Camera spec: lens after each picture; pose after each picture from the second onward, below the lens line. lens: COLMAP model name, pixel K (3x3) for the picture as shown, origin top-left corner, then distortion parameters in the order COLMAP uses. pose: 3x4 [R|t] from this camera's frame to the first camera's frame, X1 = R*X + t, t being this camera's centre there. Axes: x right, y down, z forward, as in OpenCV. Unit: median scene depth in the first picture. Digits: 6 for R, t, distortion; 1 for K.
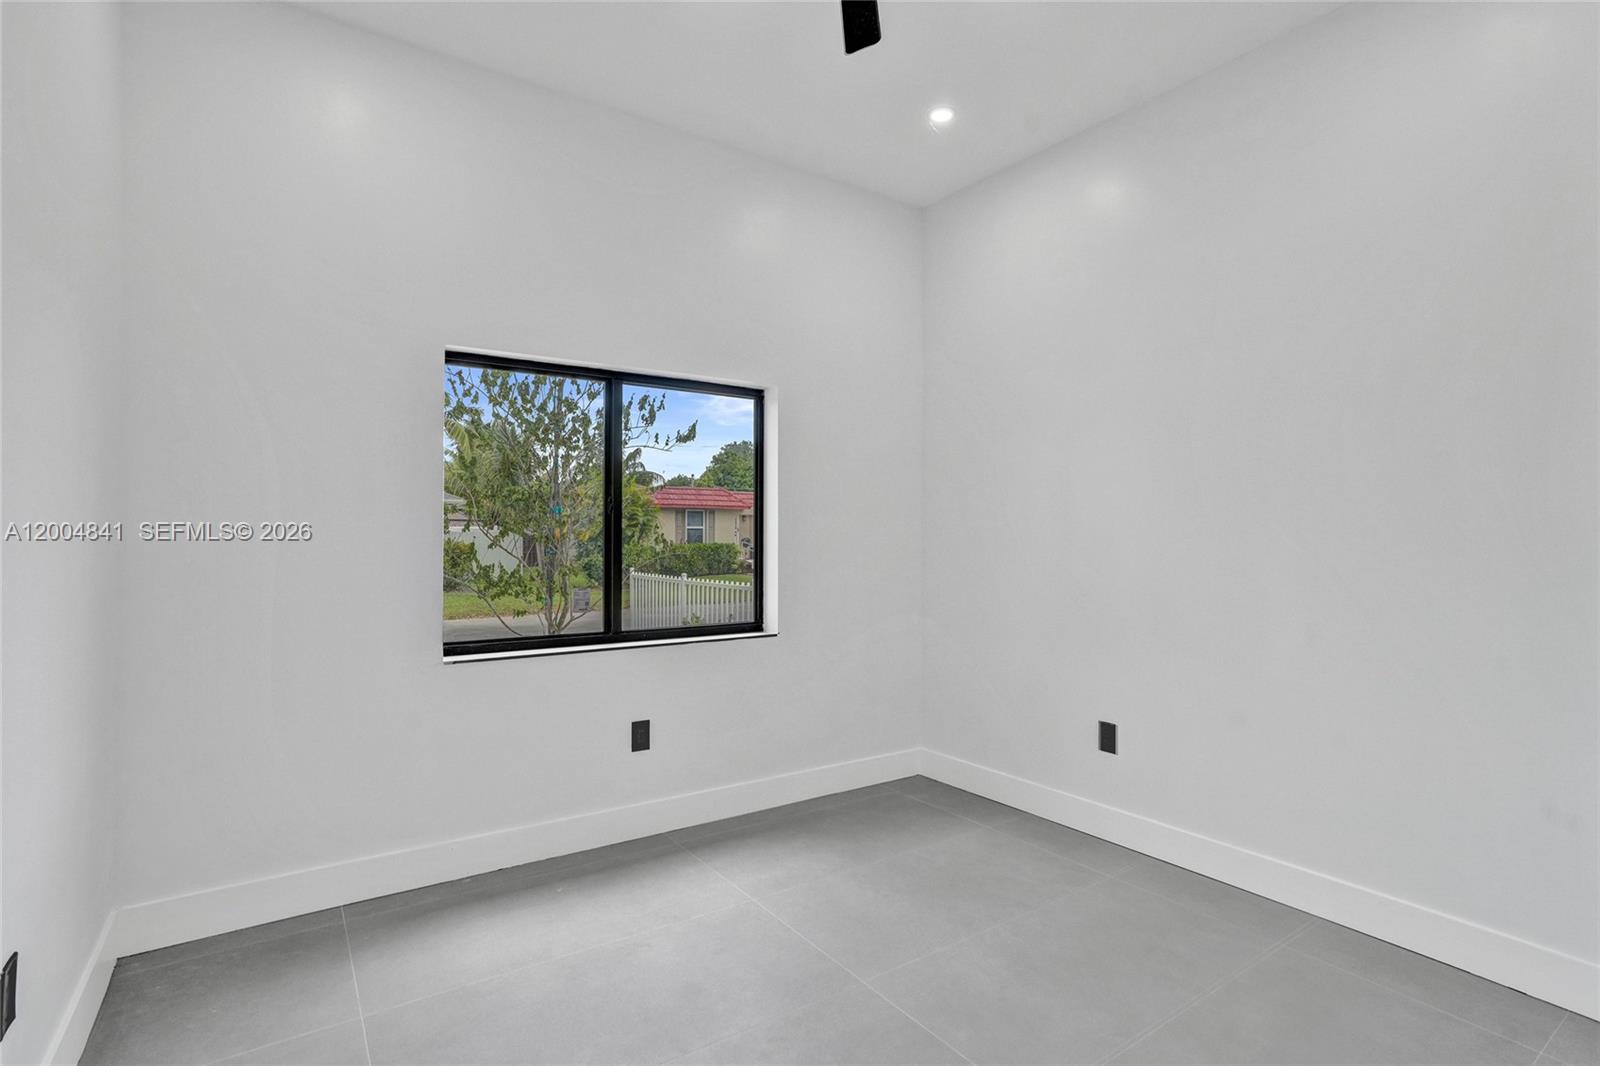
lens RADIAL K [[769.8, 0, 798.9], [0, 769.8, 526.0], [0, 0, 1]] dist [-0.023620, 0.003240]
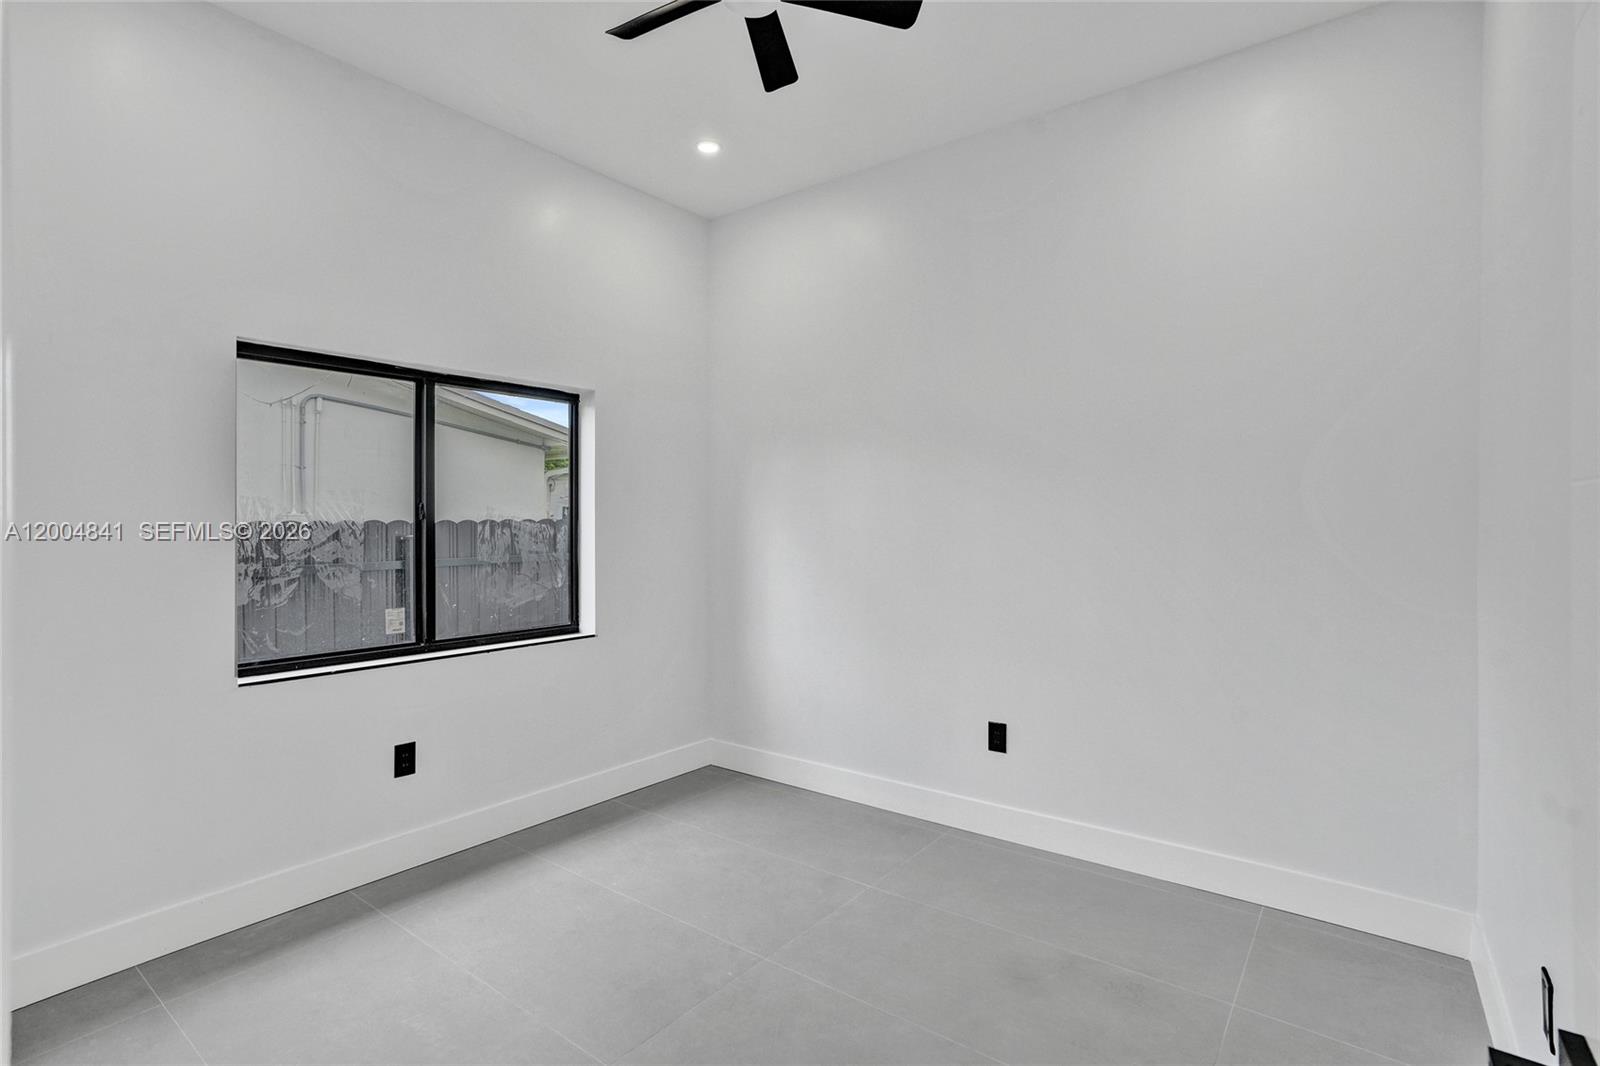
lens RADIAL K [[769.8, 0, 803.6], [0, 769.8, 523.9], [0, 0, 1]] dist [-0.023620, 0.003240]
pose [[0.949864, -0.016793, 0.312214, -0.089735], [0.017823, 0.999841, -0.000445, -0.000560], [-0.312156, 0.005987, 0.950012, -0.058222]]
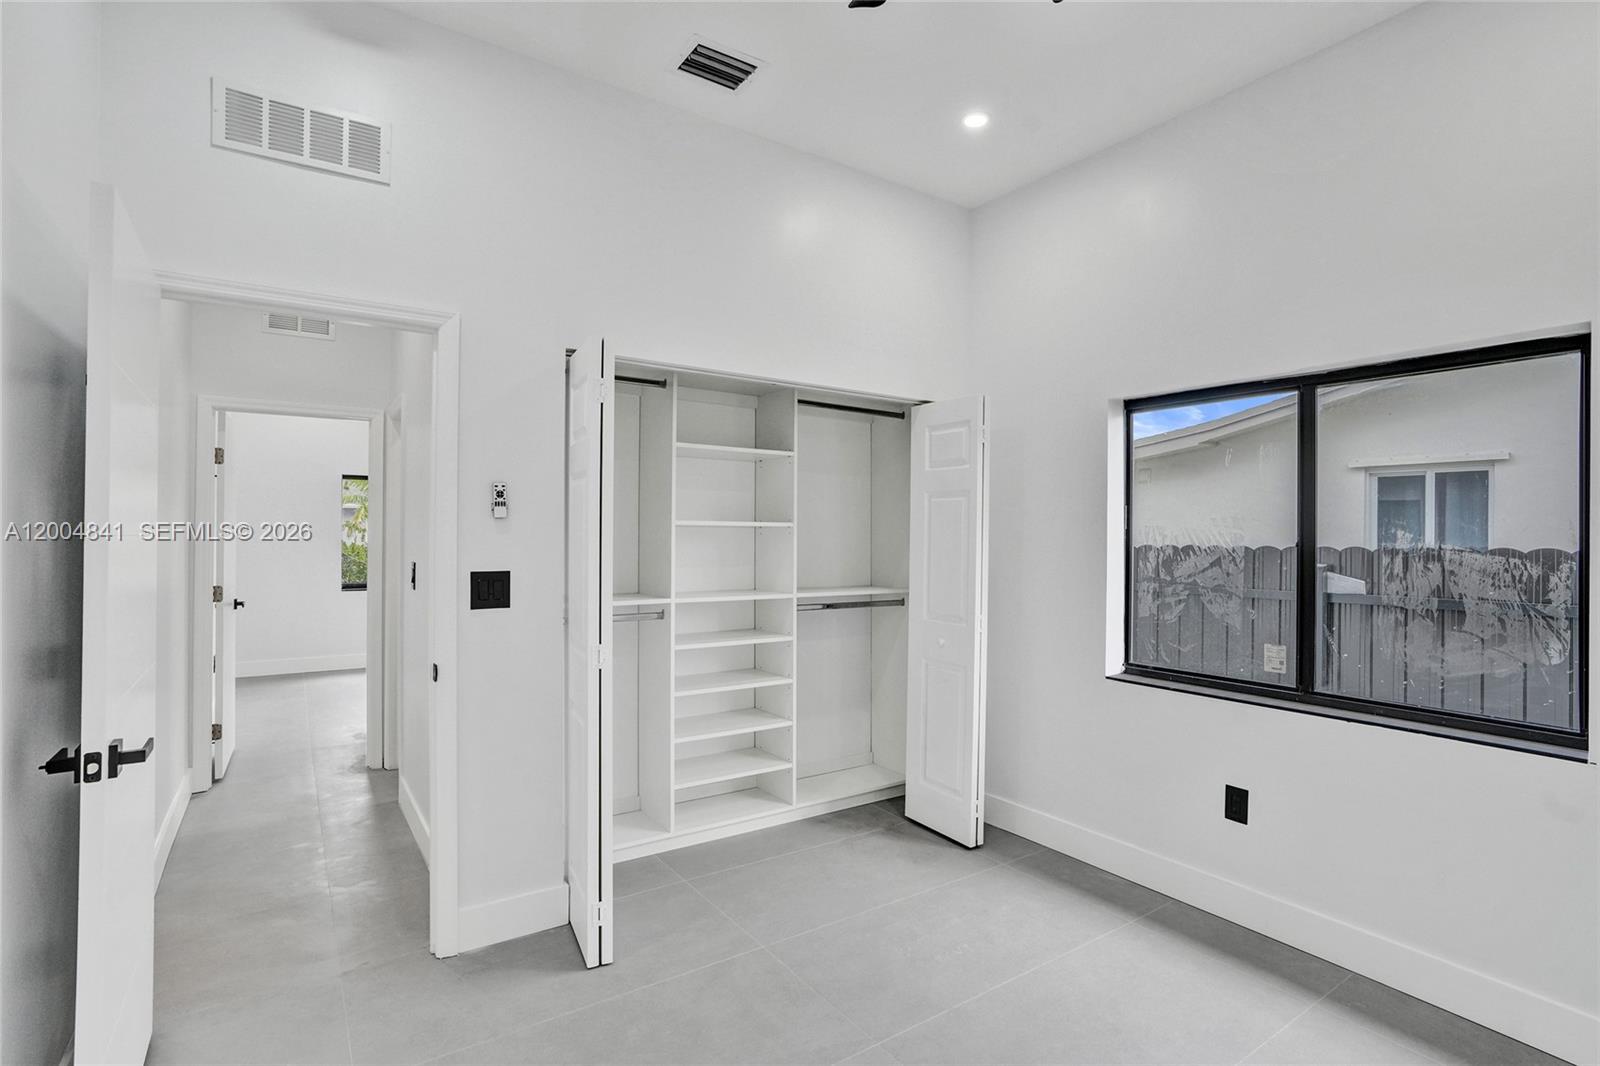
lens RADIAL K [[769.8, 0, 799.9], [0, 769.8, 533.2], [0, 0, 1]] dist [-0.023620, 0.003240]
pose [[-0.002741, -0.015182, -0.999881, 0.574388], [-0.013374, 0.999796, -0.015144, -0.010881], [0.999907, 0.013330, -0.002943, 0.453730]]
